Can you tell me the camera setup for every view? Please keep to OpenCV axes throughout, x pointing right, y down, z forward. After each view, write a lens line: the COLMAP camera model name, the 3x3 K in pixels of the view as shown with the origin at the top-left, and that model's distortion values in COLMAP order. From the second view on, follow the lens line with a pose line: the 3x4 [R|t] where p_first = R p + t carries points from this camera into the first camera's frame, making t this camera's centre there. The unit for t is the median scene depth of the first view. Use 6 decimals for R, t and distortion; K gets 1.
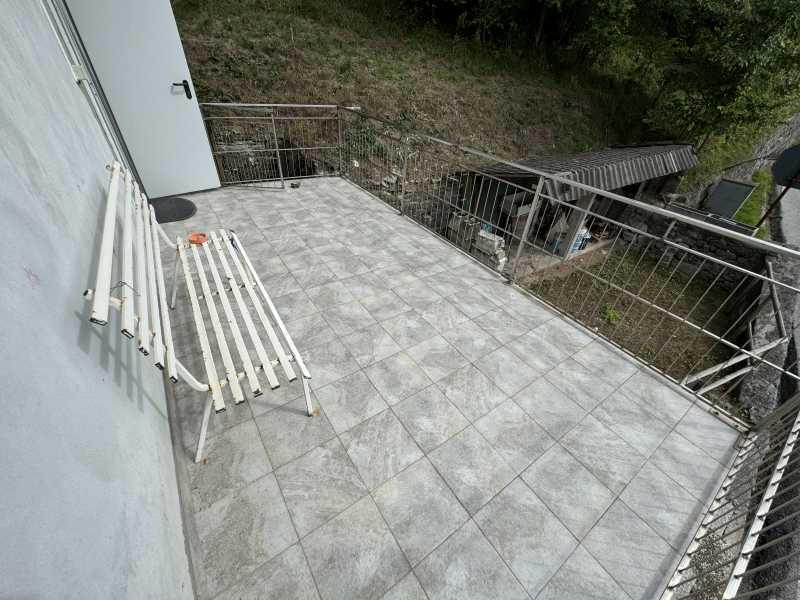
lens RADIAL K [[318.2, 0, 400.0], [0, 318.2, 300.0], [0, 0, 1]] dist [-0.003694, -0.000244]
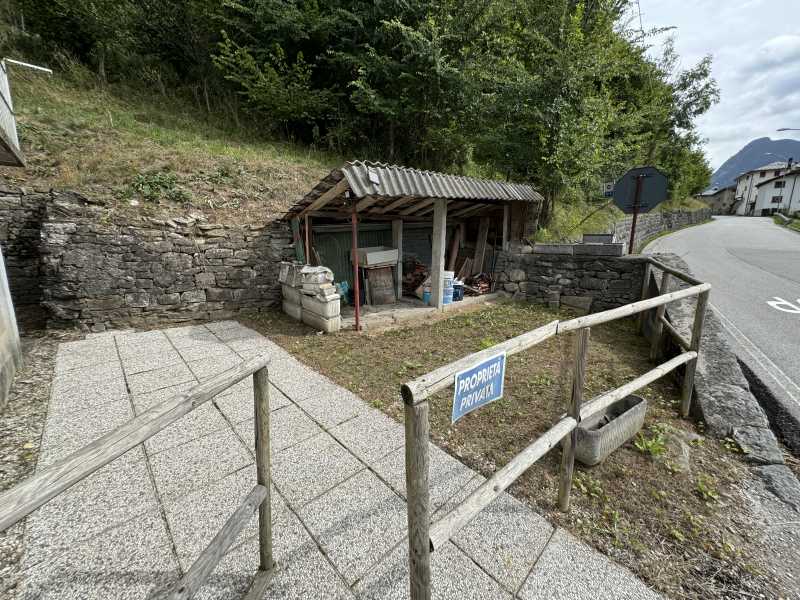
lens RADIAL K [[318.2, 0, 400.0], [0, 318.2, 300.0], [0, 0, 1]] dist [-0.003694, -0.000244]
pose [[0.982990, -0.081738, 0.164470, 0.344150], [0.146677, 0.888320, -0.435171, 0.207402], [-0.110532, 0.451893, 0.885198, 0.345783]]
